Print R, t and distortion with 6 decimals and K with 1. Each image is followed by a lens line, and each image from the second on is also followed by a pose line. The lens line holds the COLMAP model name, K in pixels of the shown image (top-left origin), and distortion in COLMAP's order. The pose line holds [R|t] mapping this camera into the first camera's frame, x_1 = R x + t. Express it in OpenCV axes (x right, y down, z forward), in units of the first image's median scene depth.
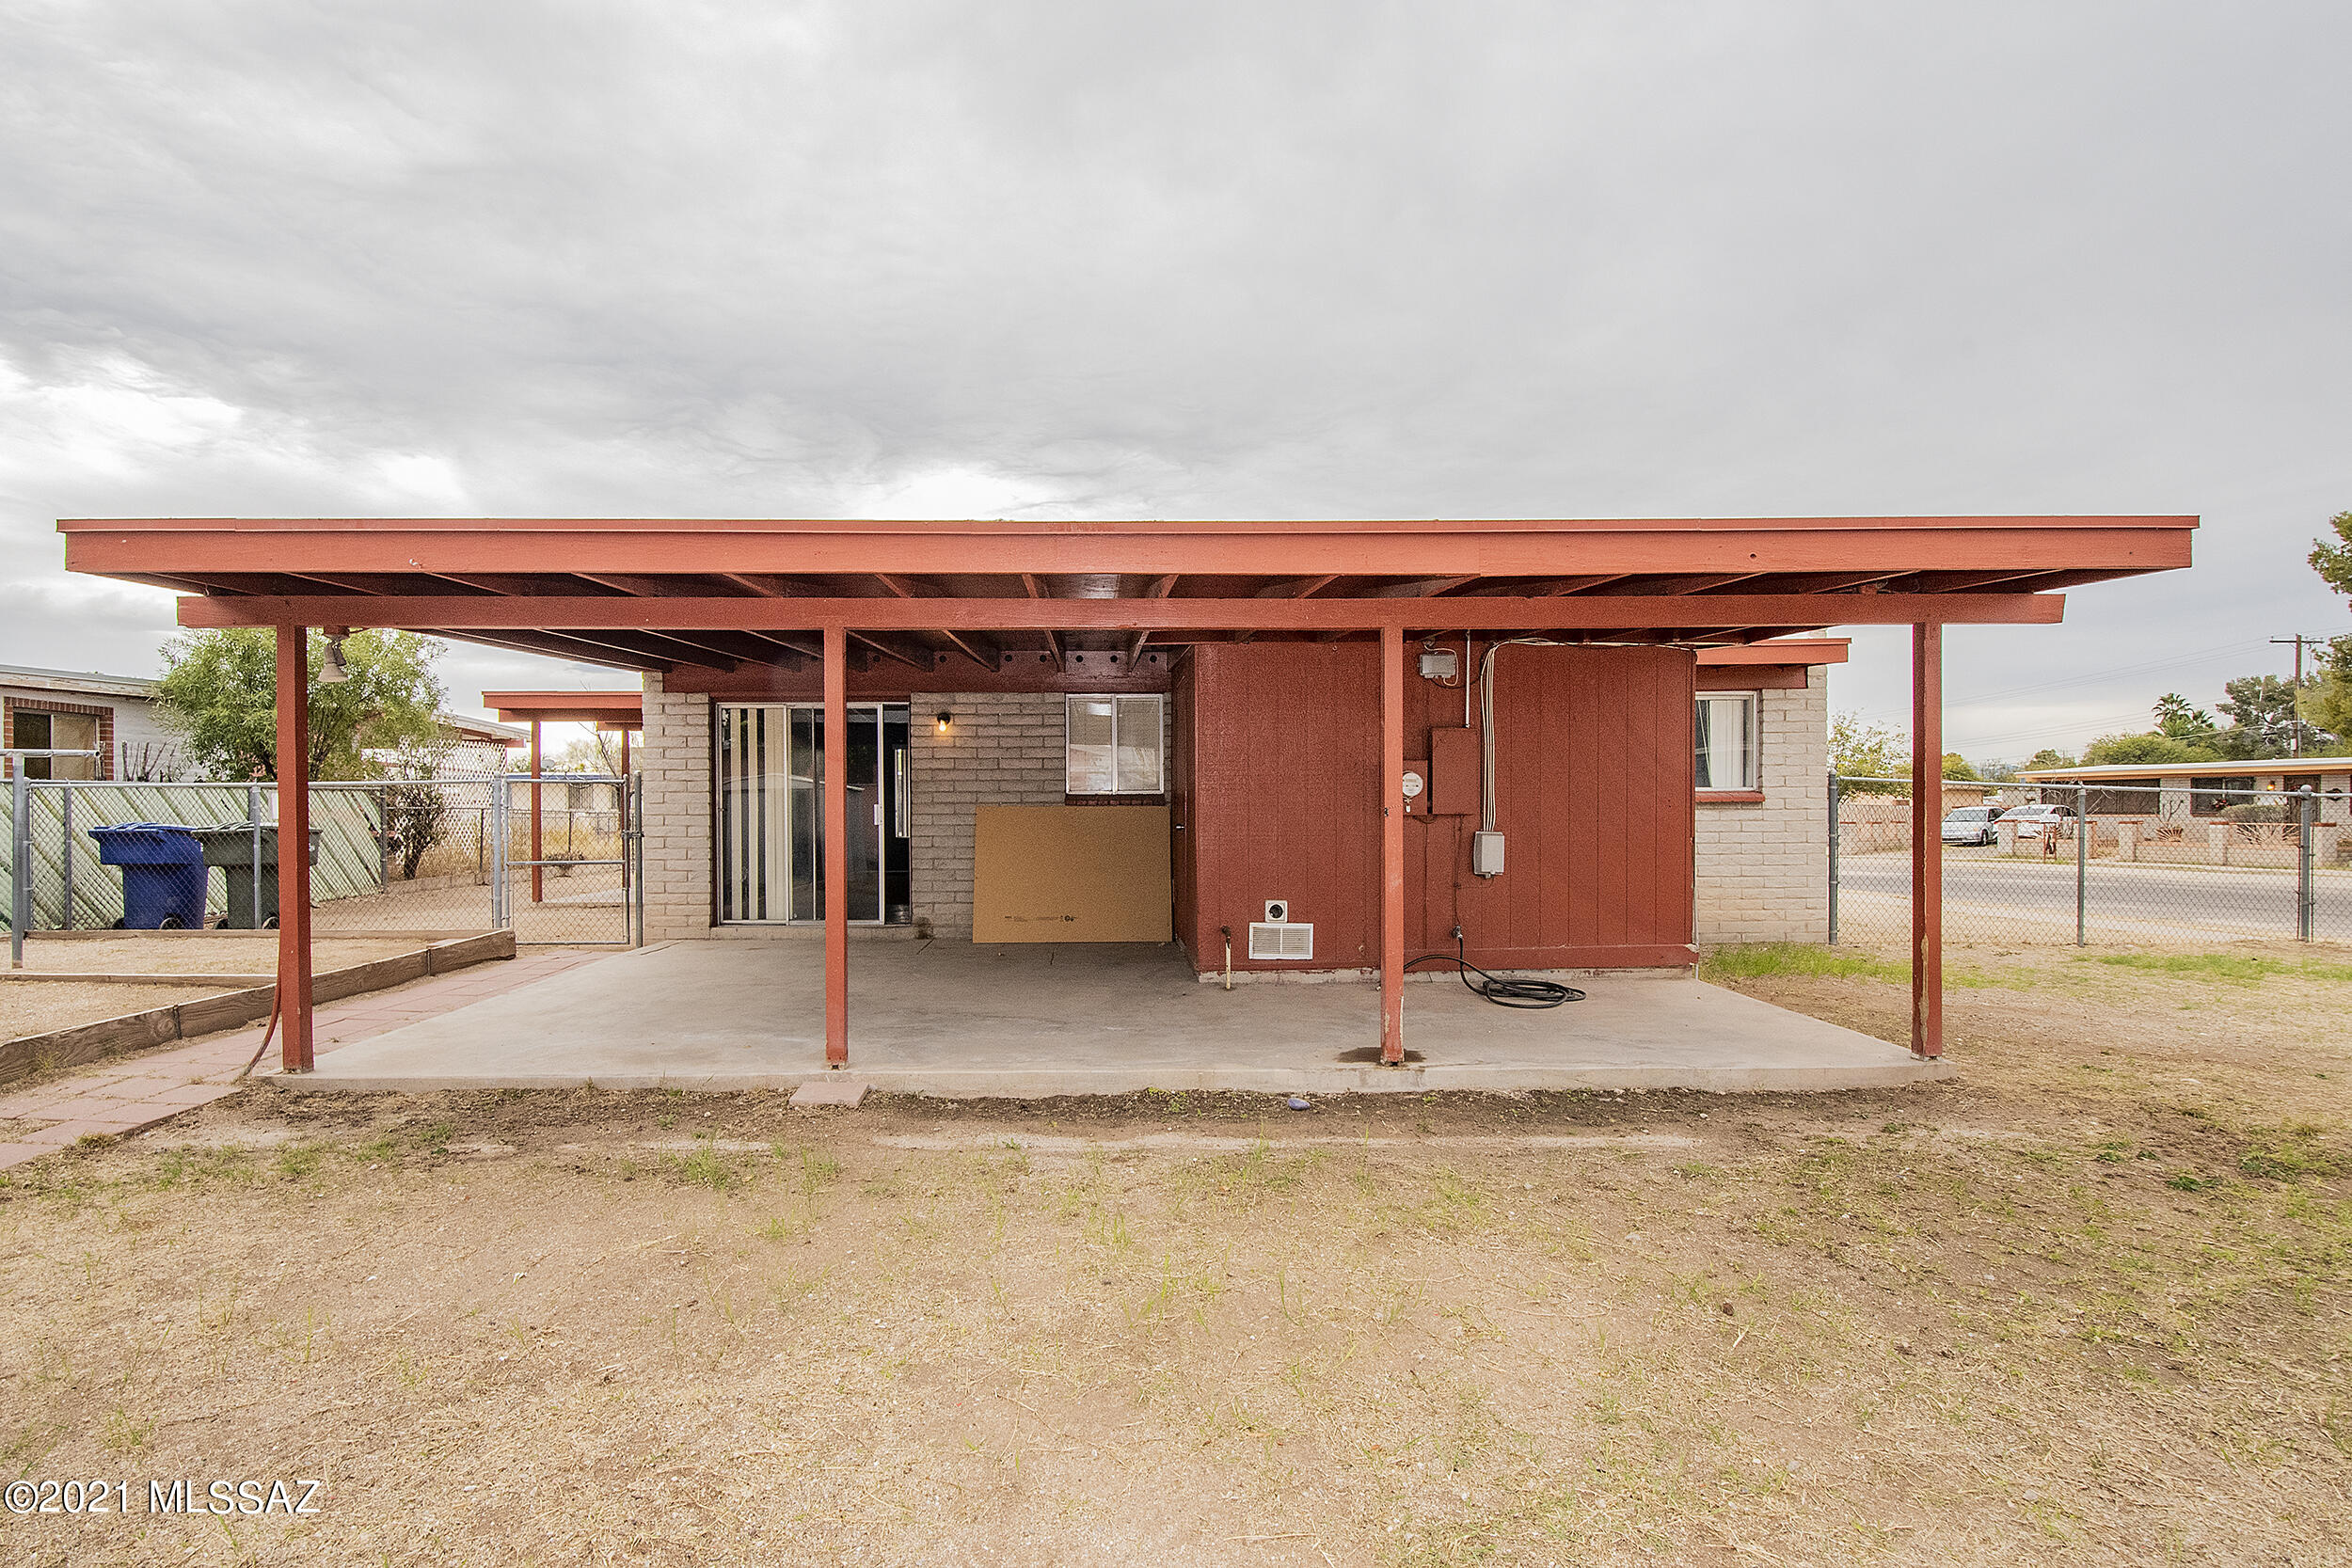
lens RADIAL K [[1180.2, 0, 1176.0], [0, 1180.2, 784.0], [0, 0, 1]] dist [0.014920, -0.026701]
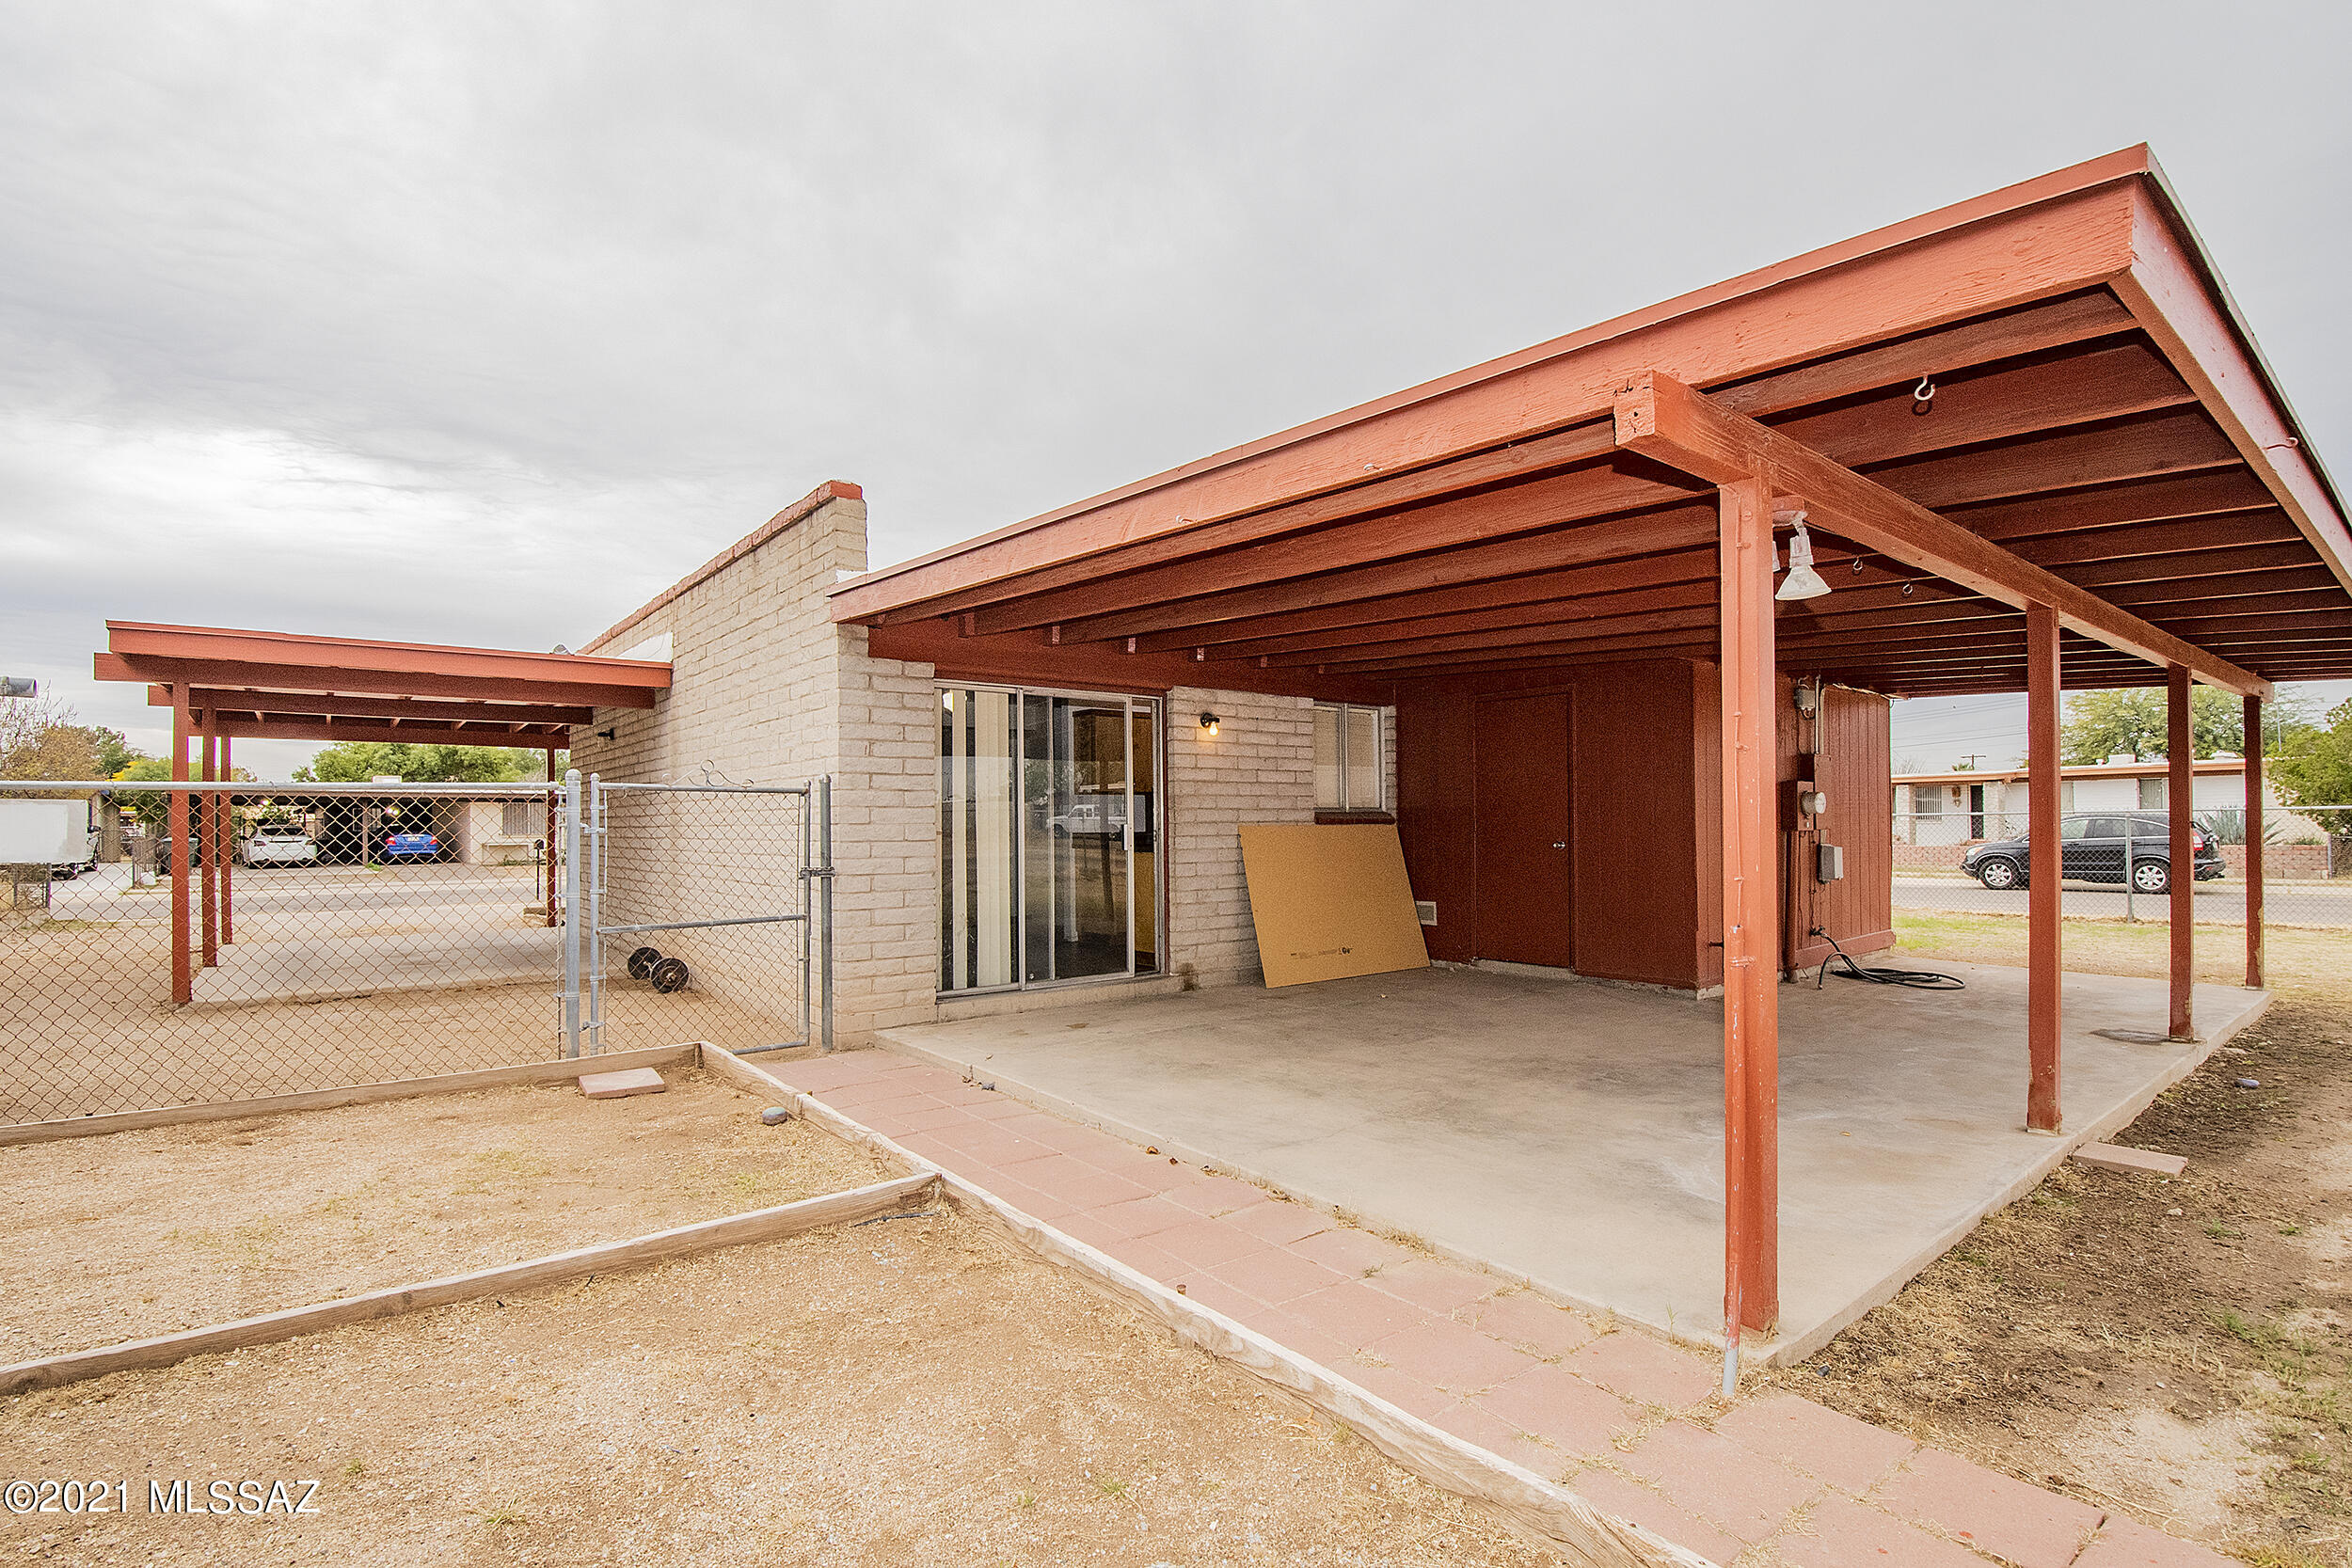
lens RADIAL K [[1082.6, 0, 1176.0], [0, 1082.6, 784.0], [0, 0, 1]] dist [-0.000461, -0.000014]
pose [[0.775092, 0.018848, 0.631568, -0.689714], [-0.007752, 0.999763, -0.020322, 0.004971], [-0.631801, 0.010856, 0.775054, 0.425969]]
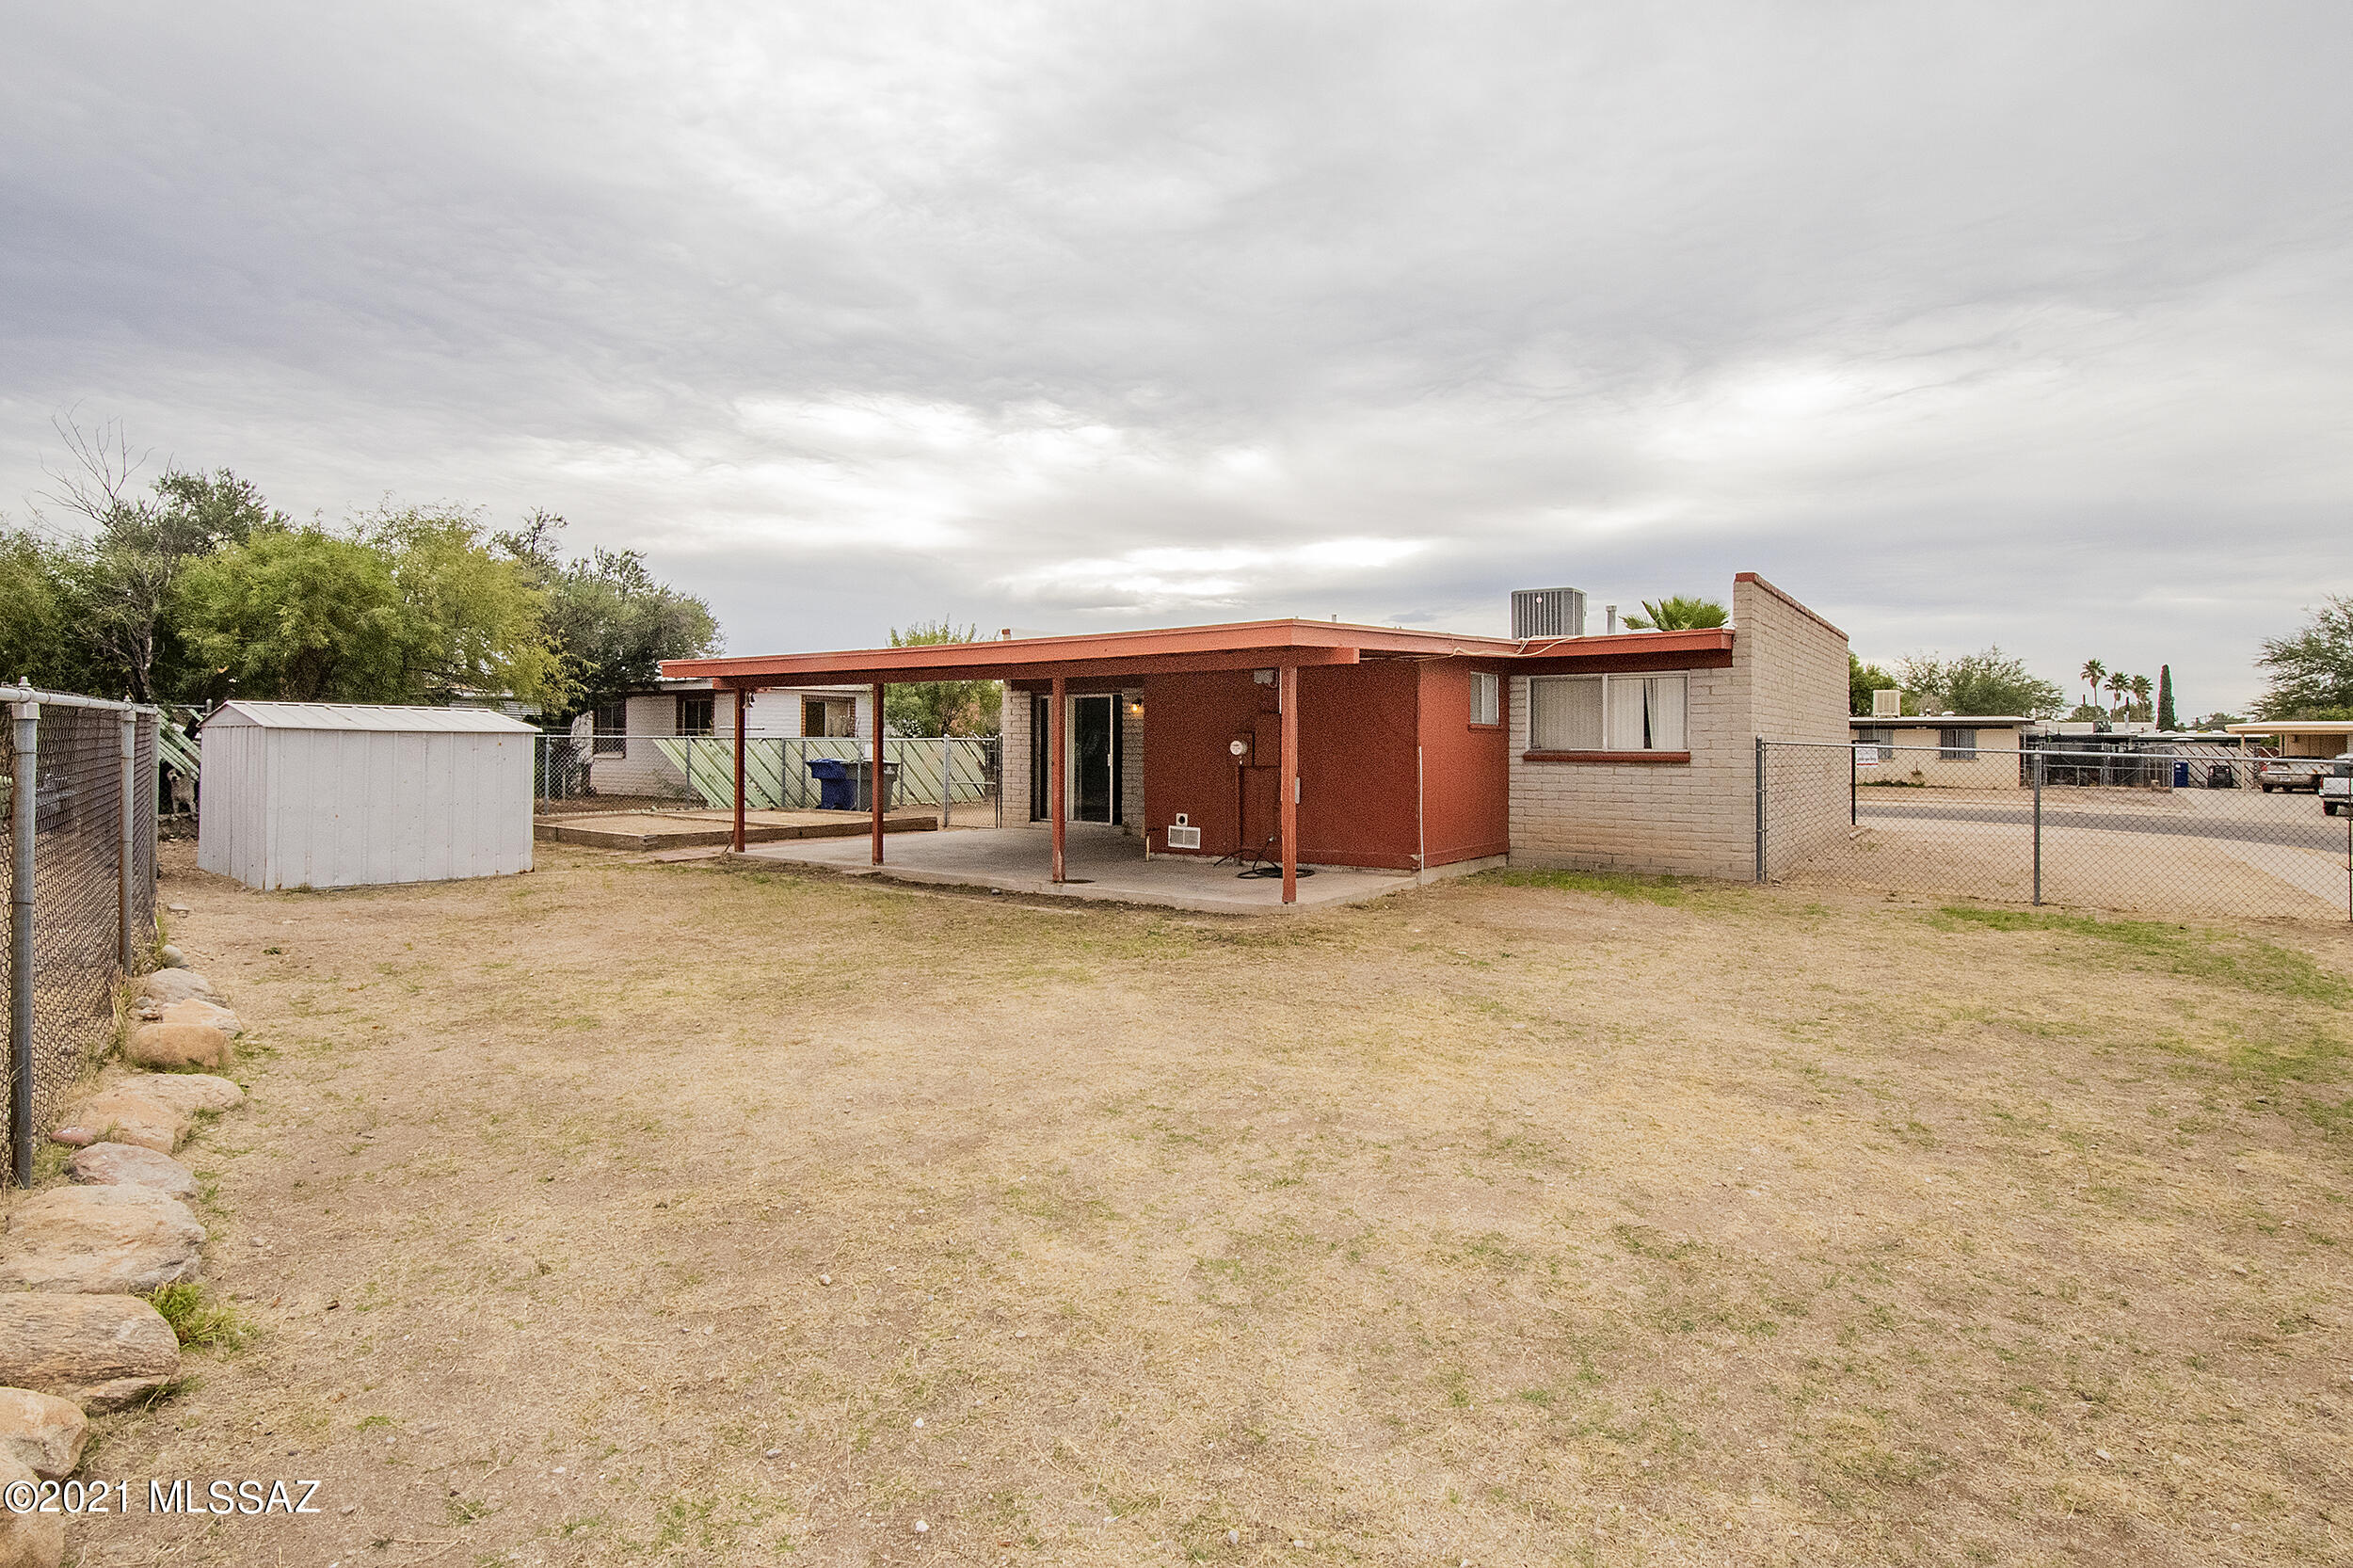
lens RADIAL K [[1180.8, 0, 1176.5], [0, 1180.8, 784.0], [0, 0, 1]] dist [0.014920, -0.026701]
pose [[0.806061, 0.028430, -0.591149, 0.823455], [0.000574, 0.998808, 0.048818, -0.021960], [0.591832, -0.039689, 0.805084, -0.297132]]
